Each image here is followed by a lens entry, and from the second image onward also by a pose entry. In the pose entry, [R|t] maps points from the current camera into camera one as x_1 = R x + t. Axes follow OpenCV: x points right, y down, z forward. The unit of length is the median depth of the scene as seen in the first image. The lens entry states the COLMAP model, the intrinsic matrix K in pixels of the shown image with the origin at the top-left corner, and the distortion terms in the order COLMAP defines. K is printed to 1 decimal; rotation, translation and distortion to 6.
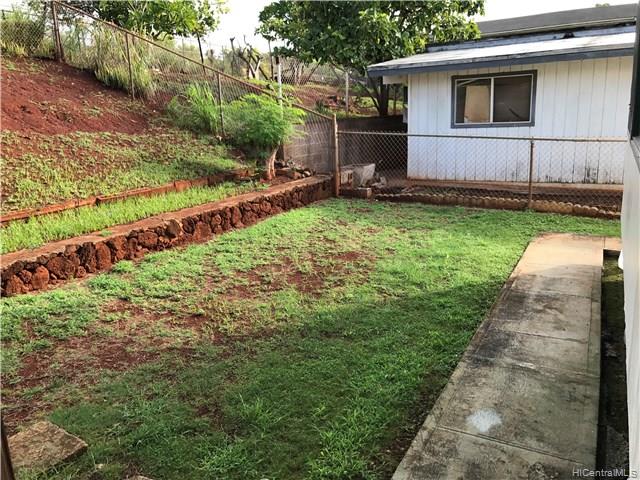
lens RADIAL K [[526.7, 0, 317.6], [0, 526.7, 237.3], [0, 0, 1]] dist [0.012466, 0.001724]
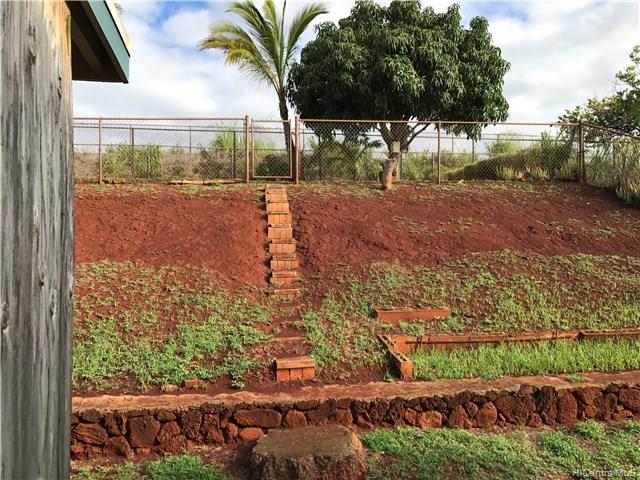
lens RADIAL K [[526.7, 0, 317.6], [0, 526.7, 237.3], [0, 0, 1]] dist [0.012466, 0.001724]
pose [[0.599170, 0.021189, -0.800341, 0.007484], [-0.195745, 0.973189, -0.120778, -0.043274], [0.776324, 0.229030, 0.587253, 0.159920]]
